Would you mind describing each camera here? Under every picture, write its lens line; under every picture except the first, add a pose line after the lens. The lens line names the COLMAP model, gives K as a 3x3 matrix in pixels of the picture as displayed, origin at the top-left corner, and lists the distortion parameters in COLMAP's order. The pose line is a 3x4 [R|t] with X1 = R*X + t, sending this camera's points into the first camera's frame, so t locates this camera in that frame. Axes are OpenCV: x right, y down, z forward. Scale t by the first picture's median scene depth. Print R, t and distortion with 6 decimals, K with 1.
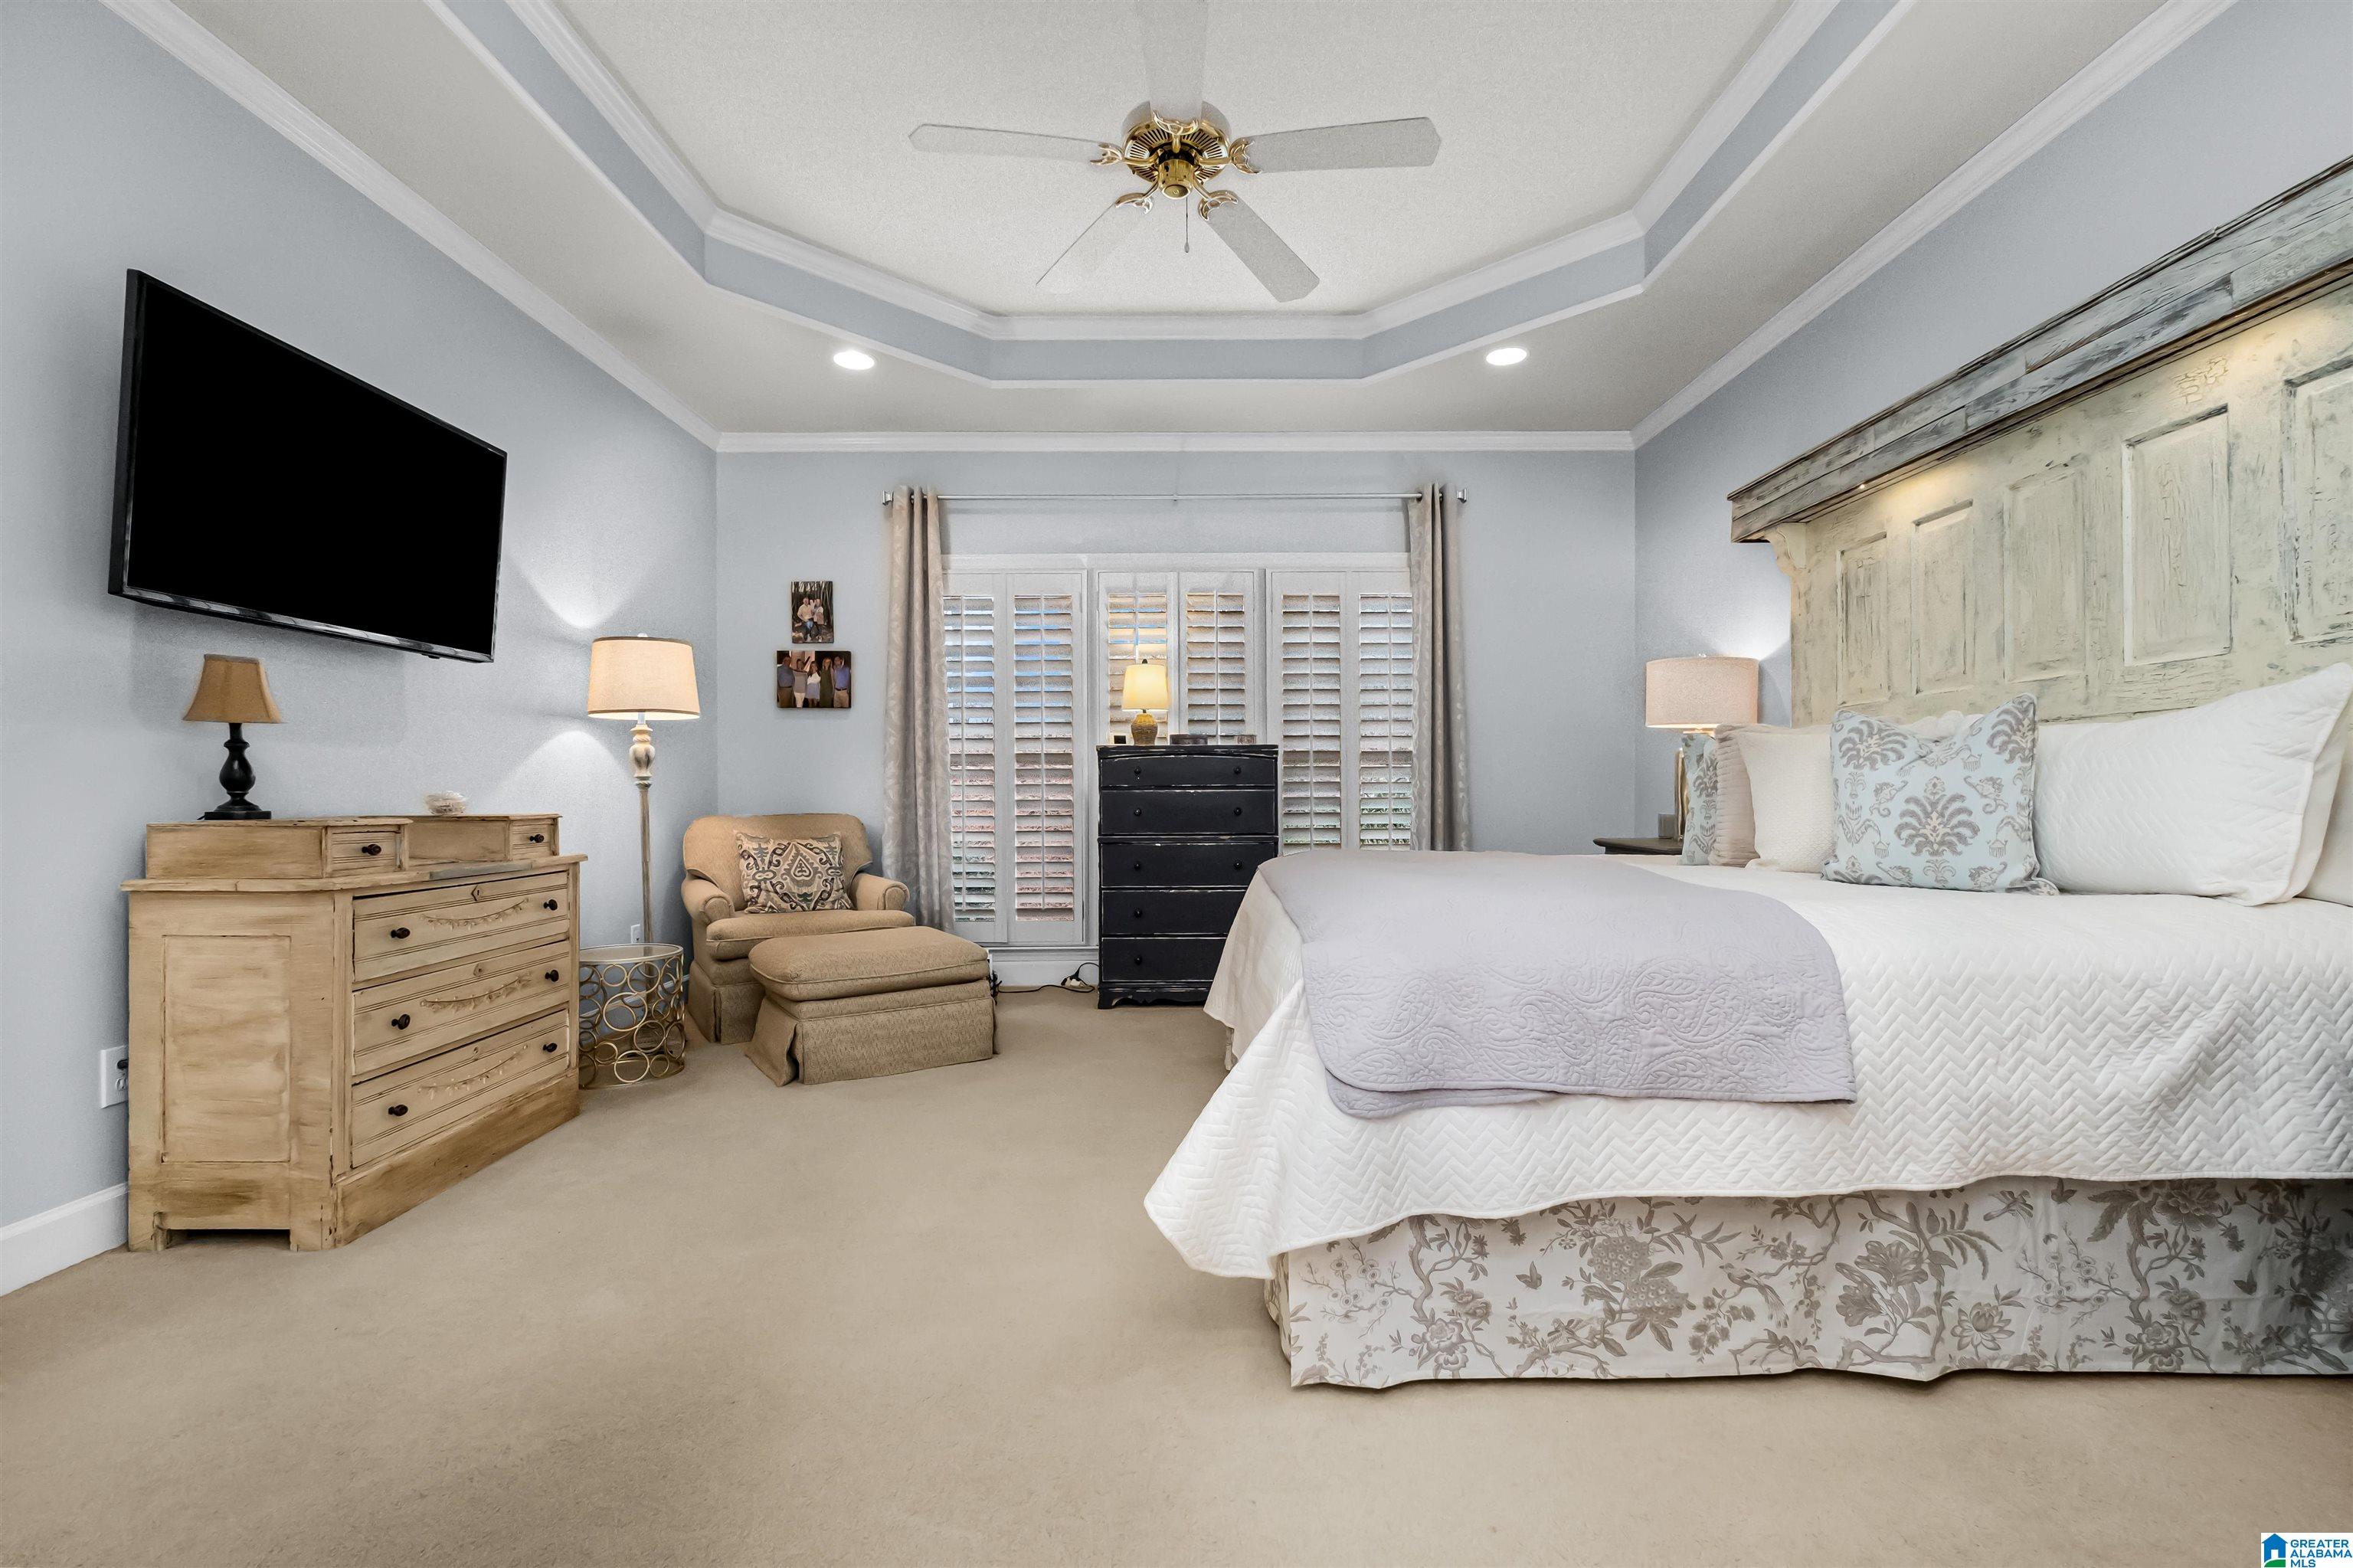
lens RADIAL K [[1031.9, 0, 1180.6], [0, 1031.9, 797.5], [0, 0, 1]] dist [-0.003394, -0.000374]
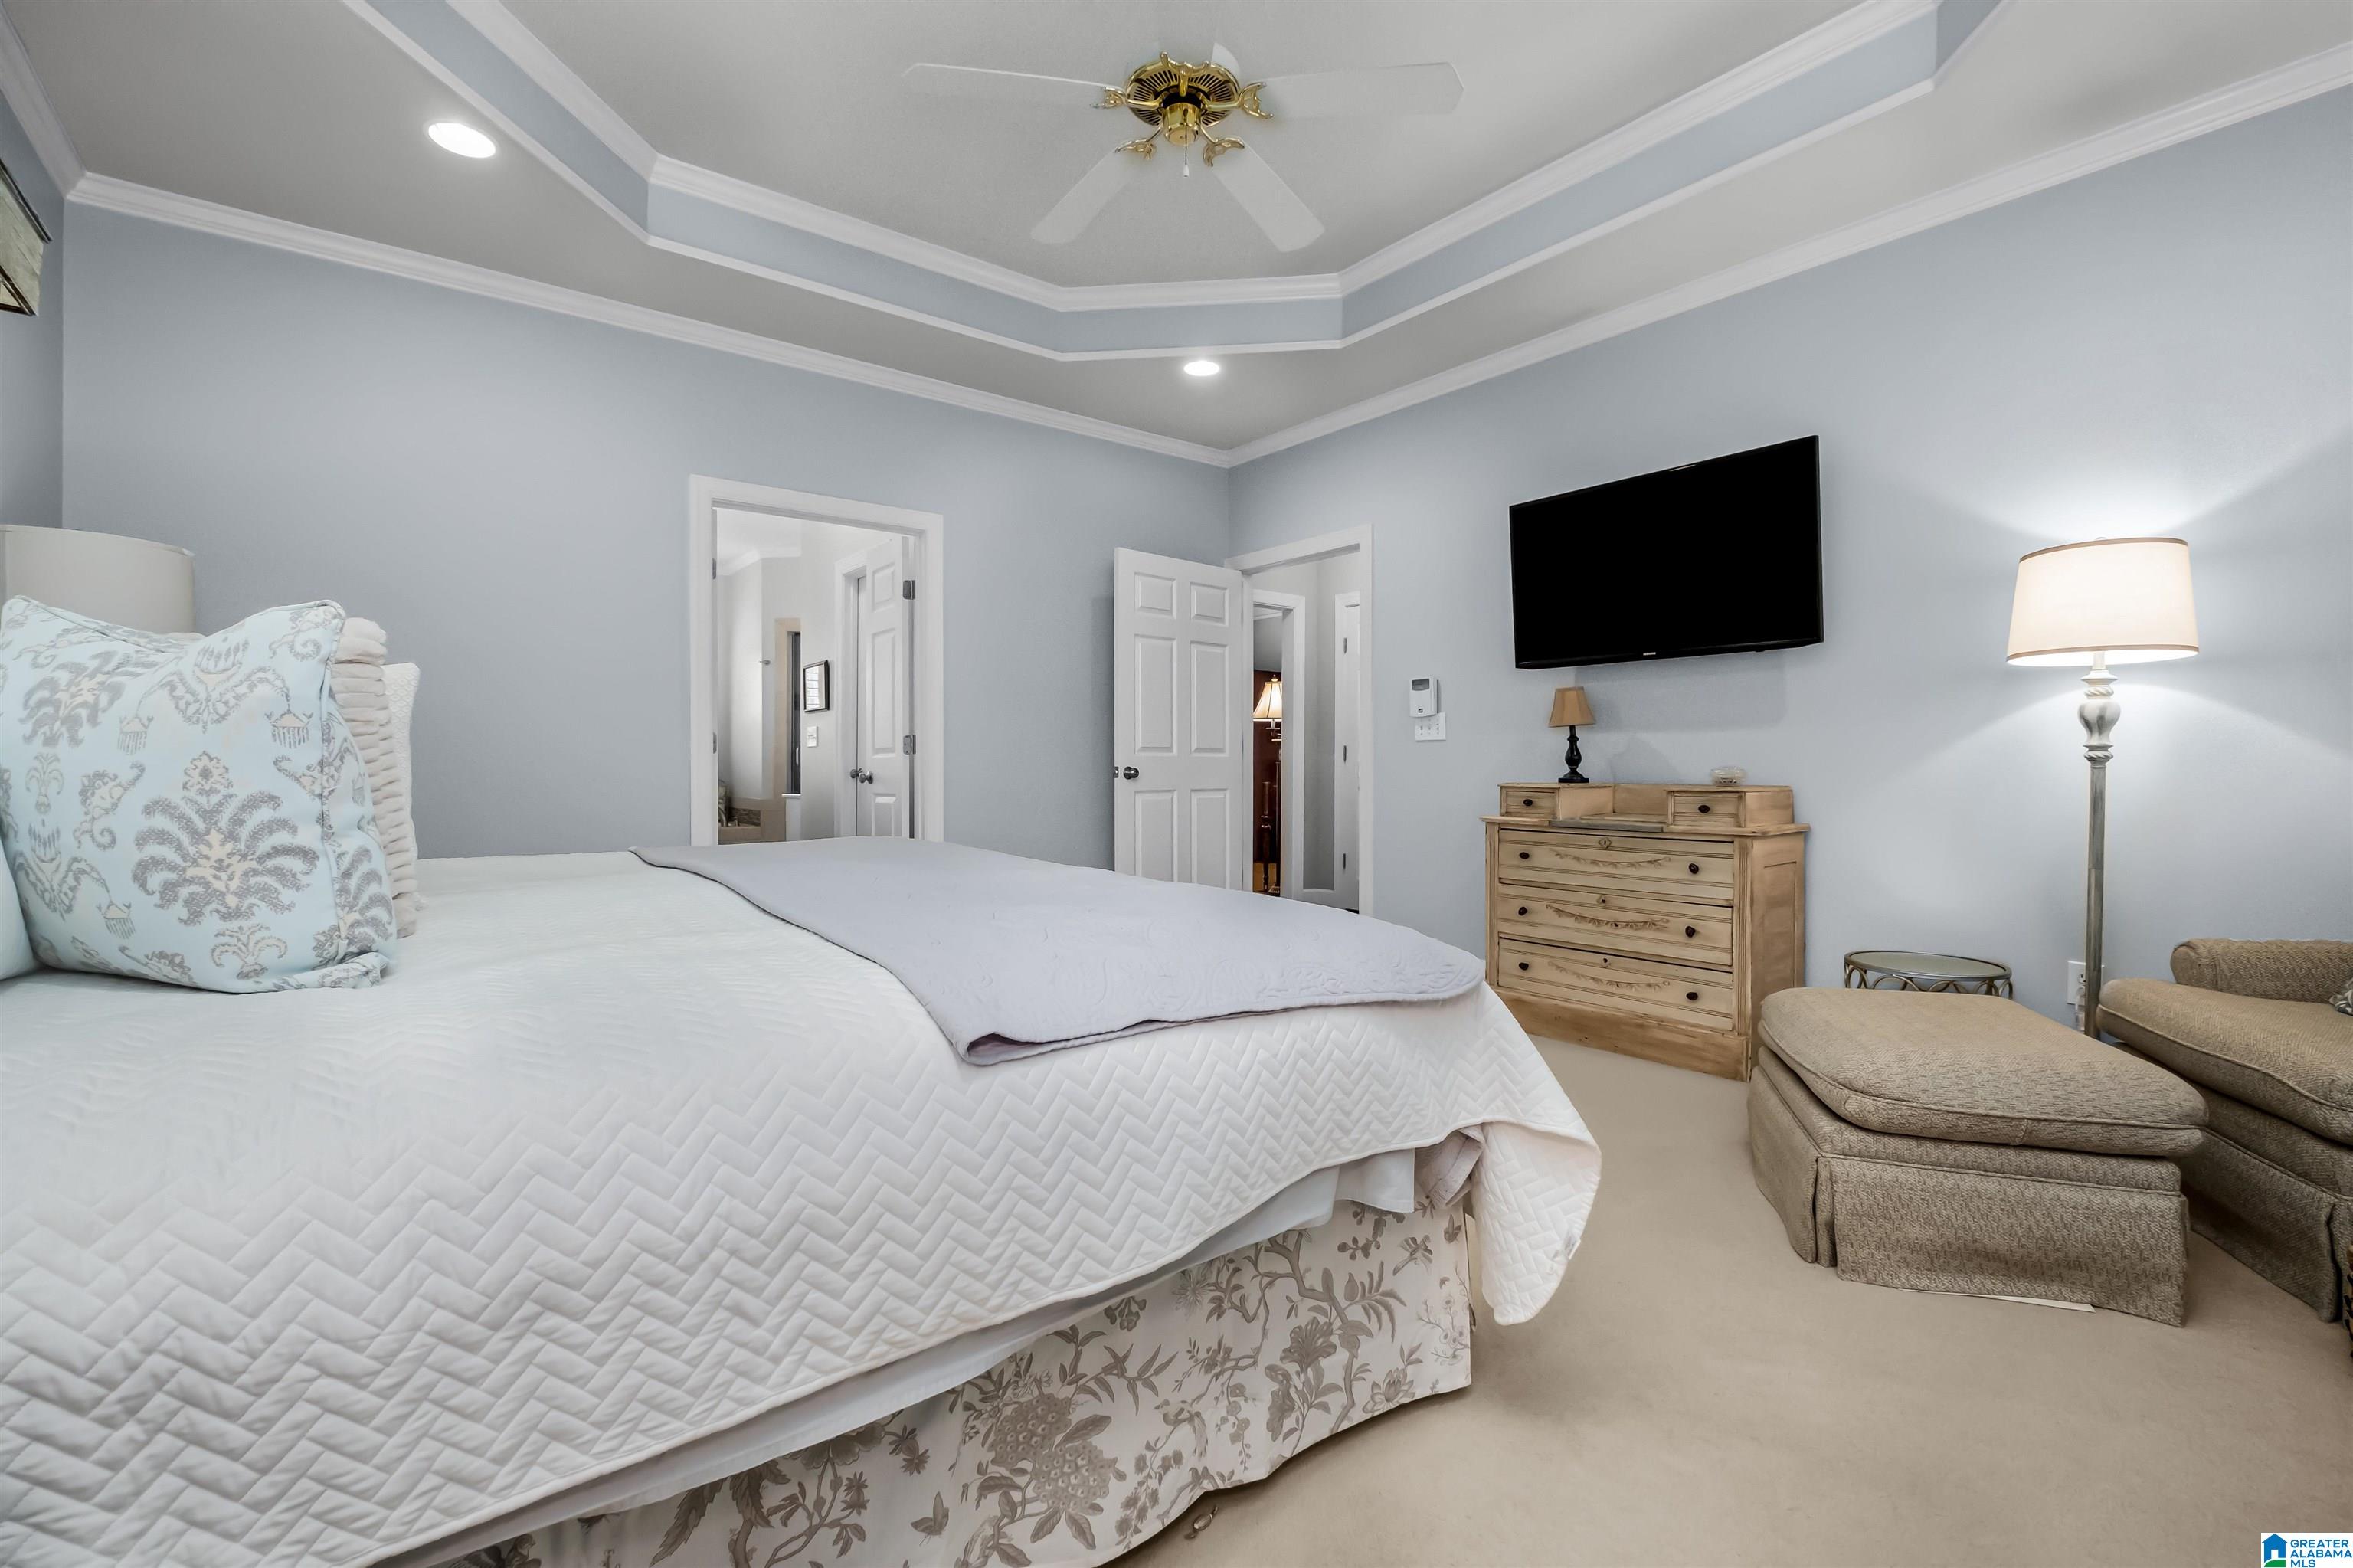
lens RADIAL K [[1031.9, 0, 1181.4], [0, 1031.9, 761.4], [0, 0, 1]] dist [-0.001388, 0.000338]
pose [[-0.788401, 0.006286, -0.615130, 0.581704], [0.004167, 0.999979, 0.004878, -0.022273], [0.615148, 0.001282, -0.788411, 1.744535]]
